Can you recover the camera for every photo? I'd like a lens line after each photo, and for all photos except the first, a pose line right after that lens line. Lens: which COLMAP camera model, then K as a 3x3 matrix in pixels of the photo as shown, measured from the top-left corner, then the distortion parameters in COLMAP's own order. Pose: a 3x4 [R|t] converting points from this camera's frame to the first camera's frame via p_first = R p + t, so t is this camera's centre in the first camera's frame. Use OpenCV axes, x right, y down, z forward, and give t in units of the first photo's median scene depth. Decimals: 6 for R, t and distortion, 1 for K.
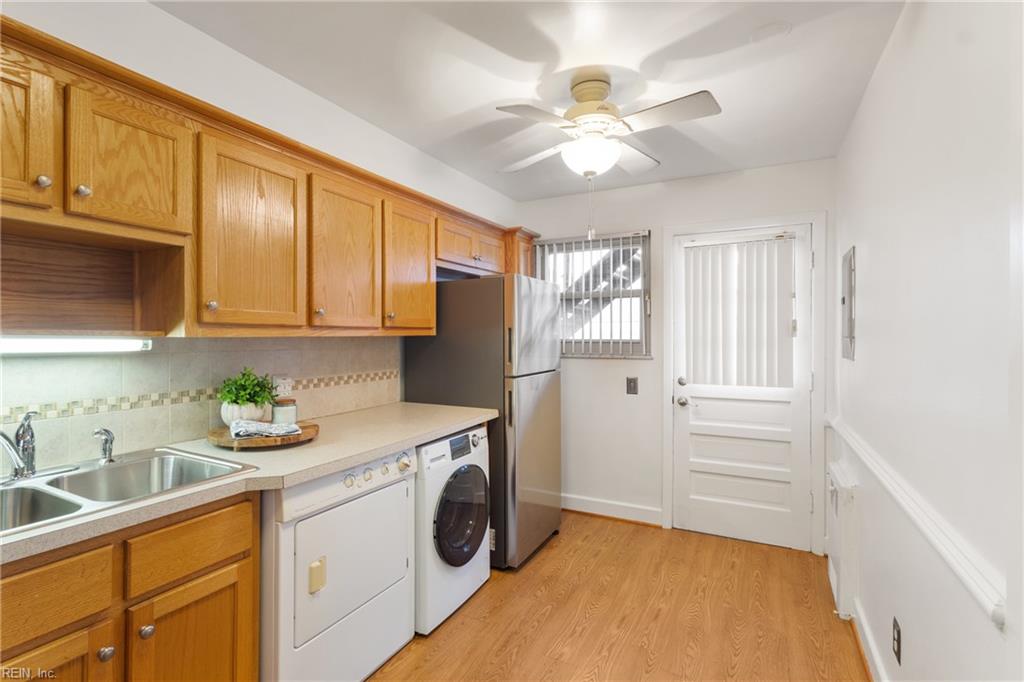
lens RADIAL K [[480.2, 0, 511.7], [0, 480.2, 333.2], [0, 0, 1]] dist [-0.000071, 0.000227]
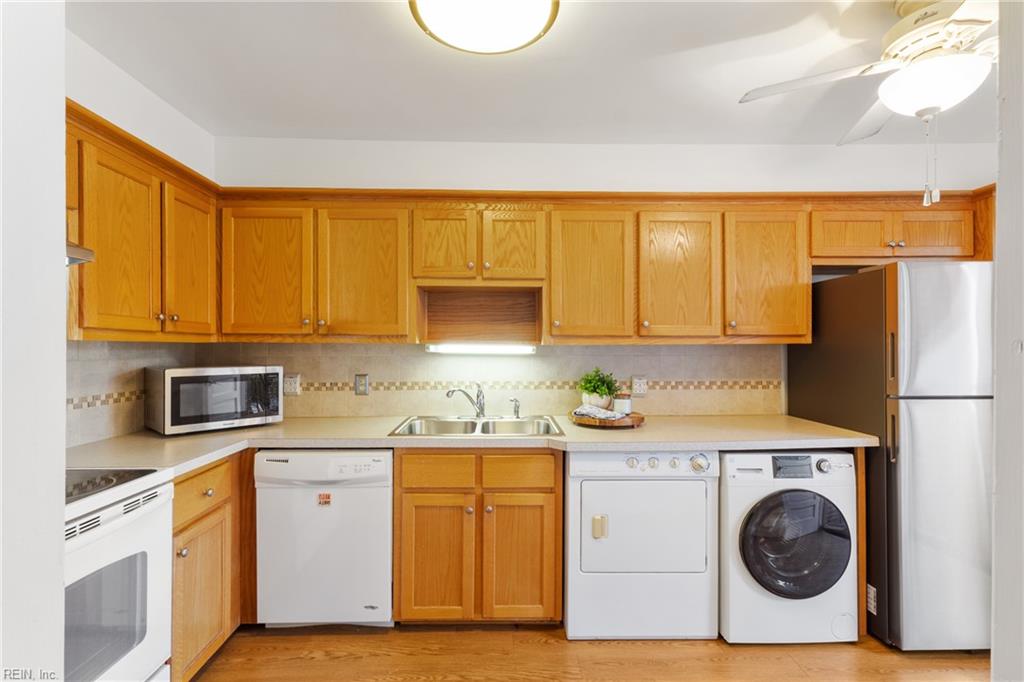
lens RADIAL K [[476.8, 0, 510.5], [0, 476.8, 340.8], [0, 0, 1]] dist [0.000298, 0.000719]
pose [[0.481393, -0.012574, -0.876415, 0.493989], [0.005917, 0.999921, -0.011096, 0.009202], [0.876485, 0.000155, 0.481429, 0.128026]]
